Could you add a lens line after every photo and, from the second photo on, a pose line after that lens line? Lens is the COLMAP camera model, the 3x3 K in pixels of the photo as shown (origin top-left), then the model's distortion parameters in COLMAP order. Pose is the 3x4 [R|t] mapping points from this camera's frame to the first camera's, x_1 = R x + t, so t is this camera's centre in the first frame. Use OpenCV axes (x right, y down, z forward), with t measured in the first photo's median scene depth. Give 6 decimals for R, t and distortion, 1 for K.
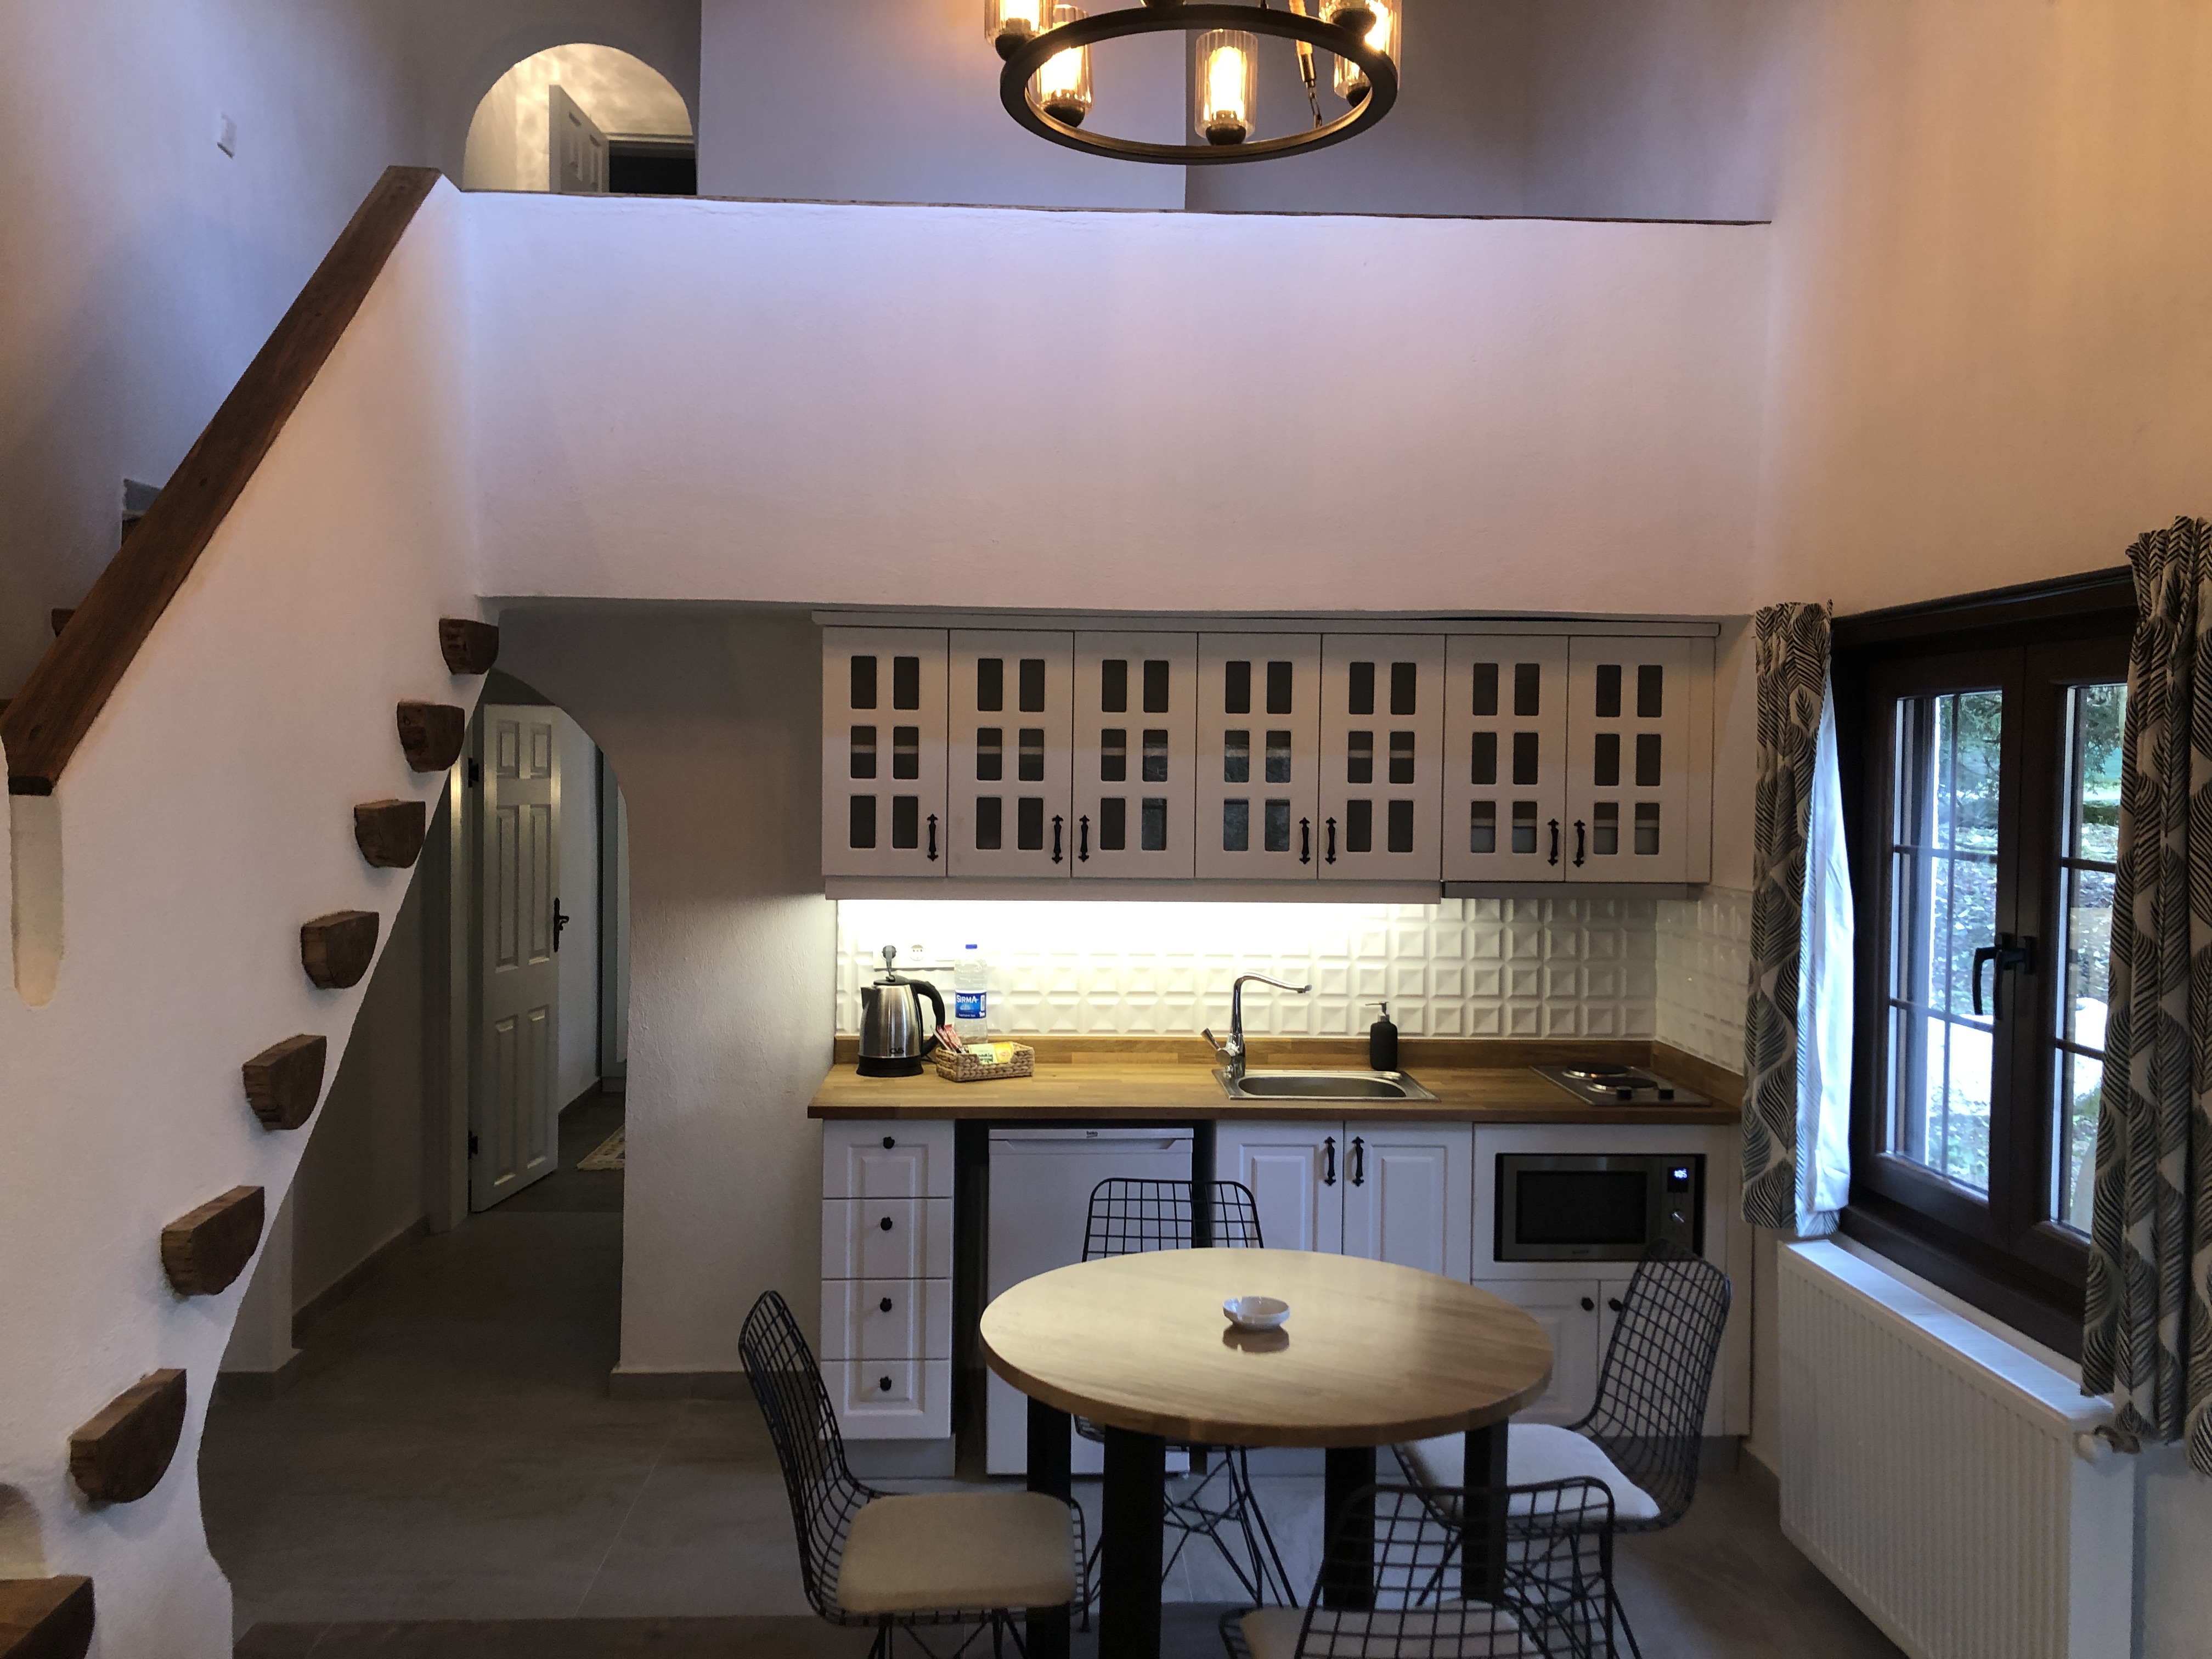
lens RADIAL K [[1801.6, 0, 1106.0], [0, 1801.6, 829.5], [0, 0, 1]] dist [0.111218, -0.134165]
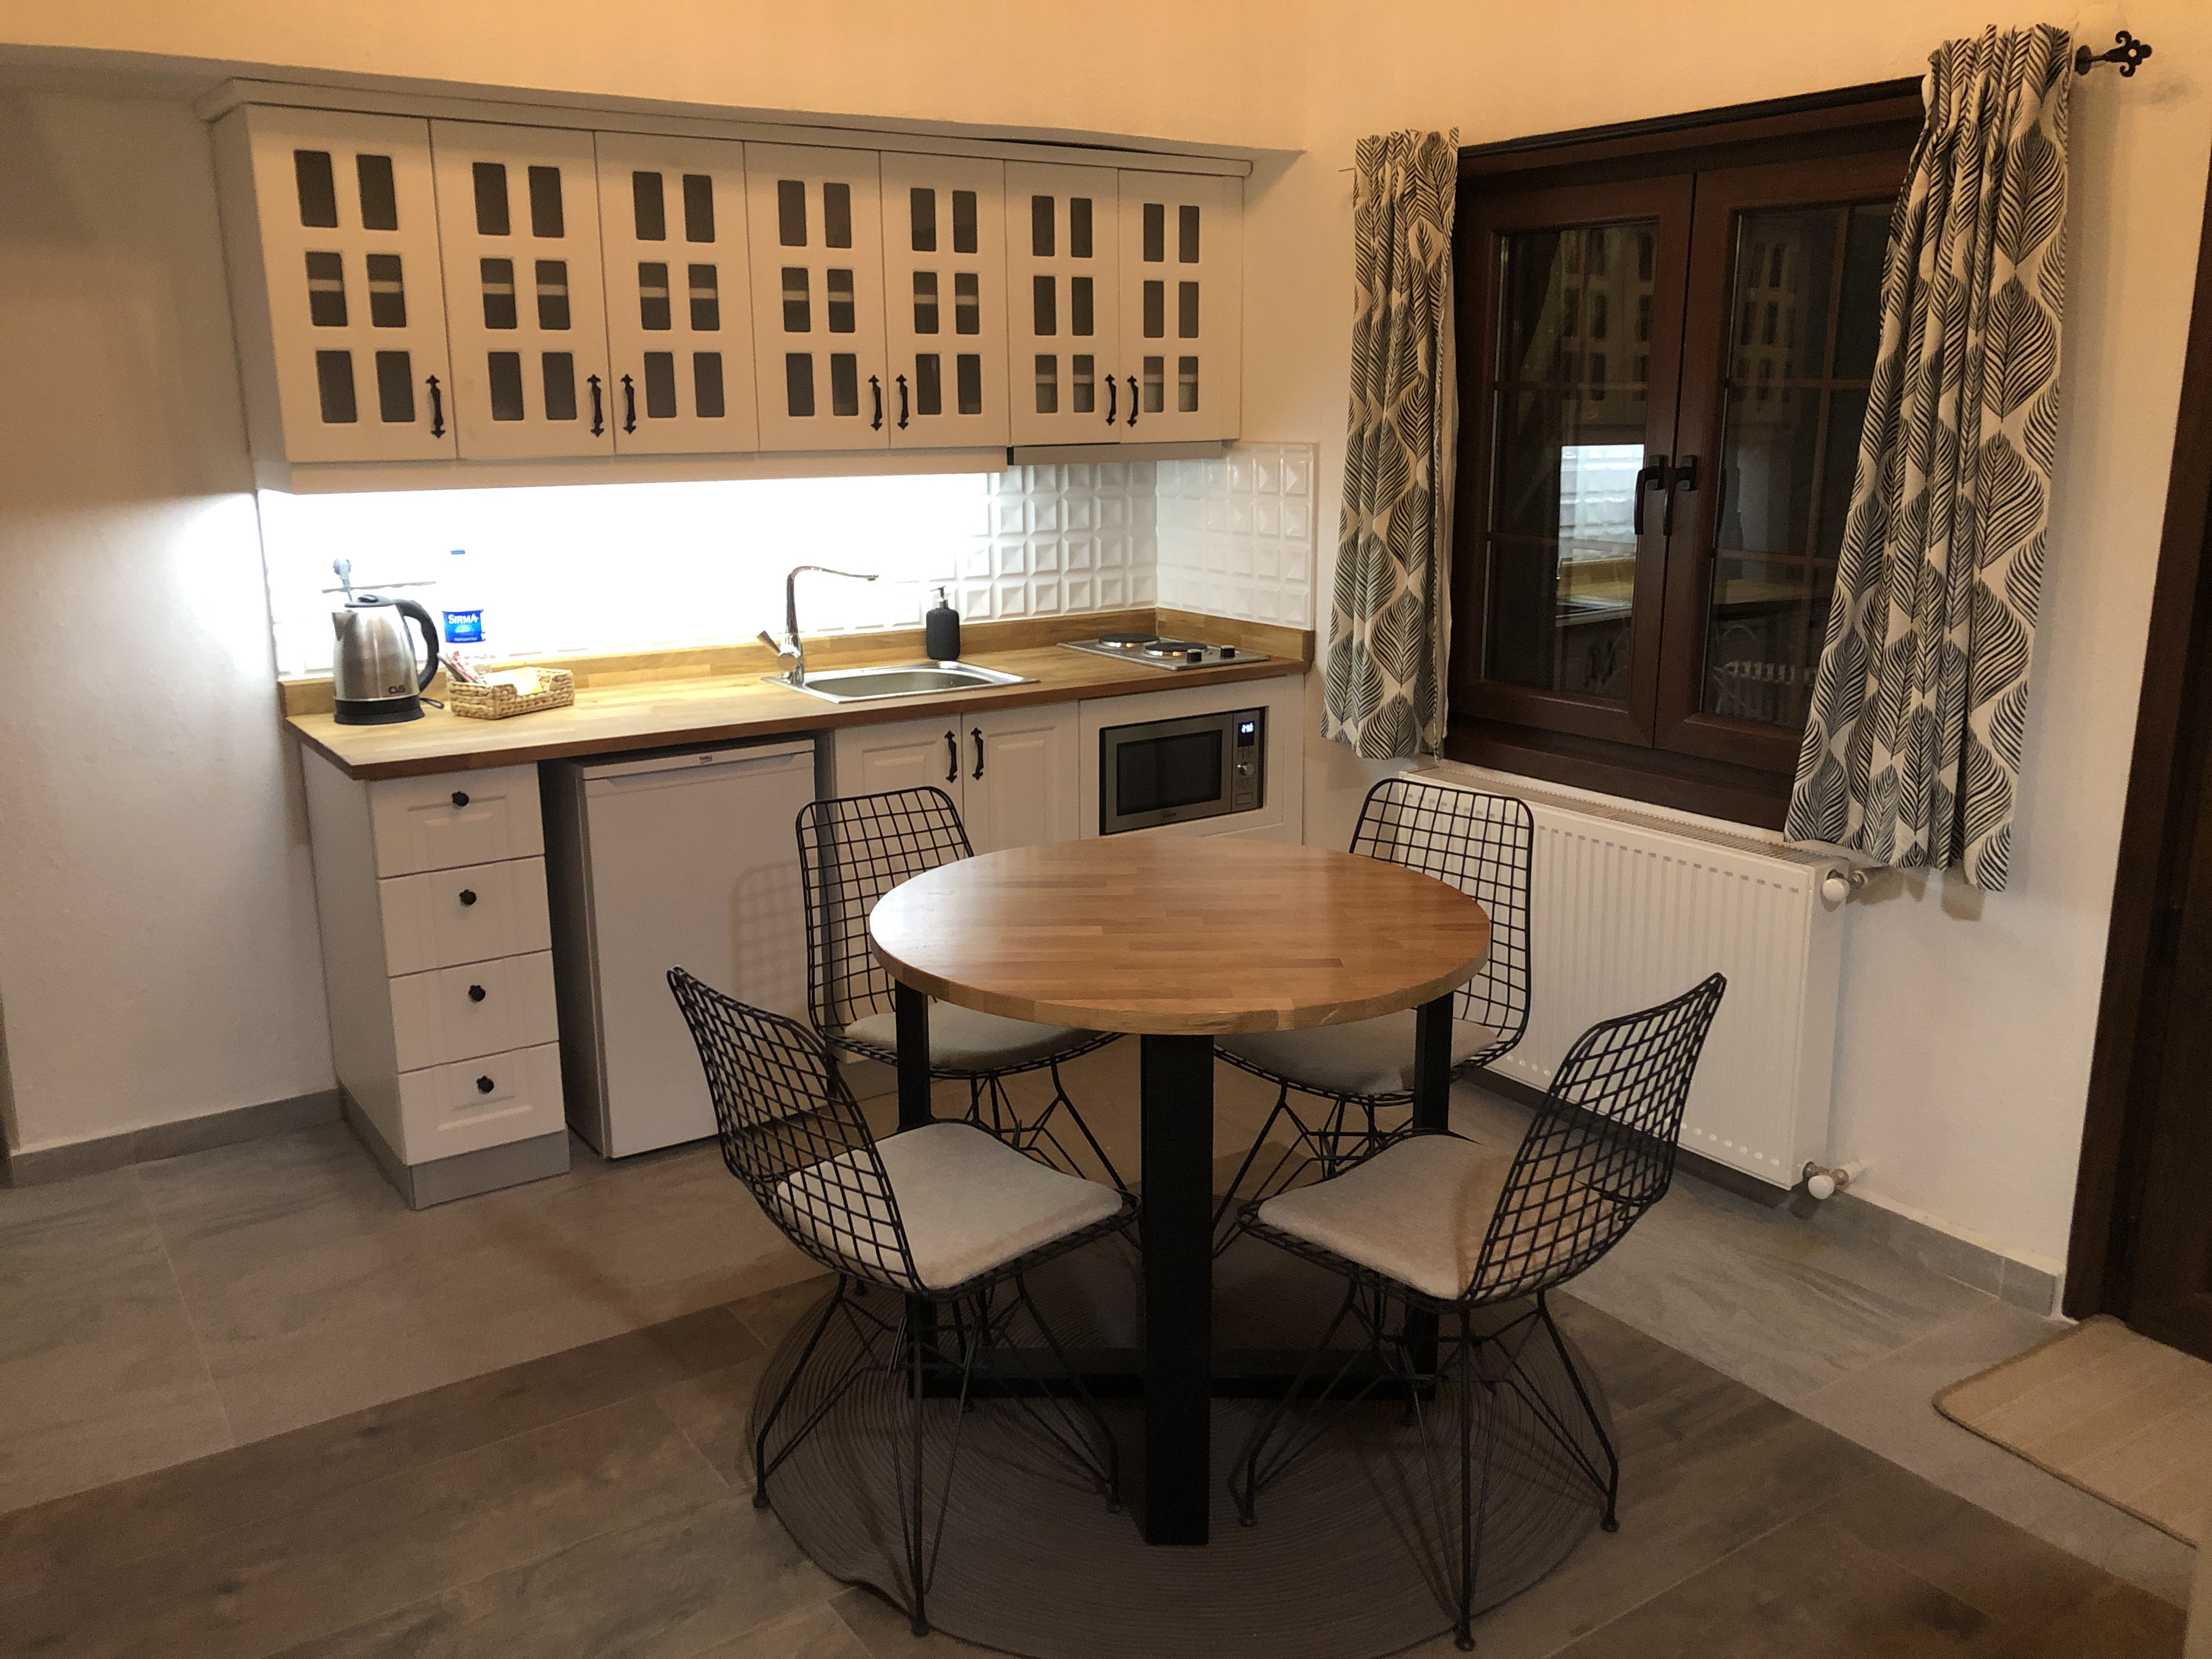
lens RADIAL K [[1808.0, 0, 1106.0], [0, 1808.0, 829.5], [0, 0, 1]] dist [0.051294, -0.099797]
pose [[0.859022, -0.137196, 0.493213, -0.253164], [0.033364, 0.976376, 0.213488, 0.024180], [-0.510850, -0.166935, 0.843306, 0.171810]]
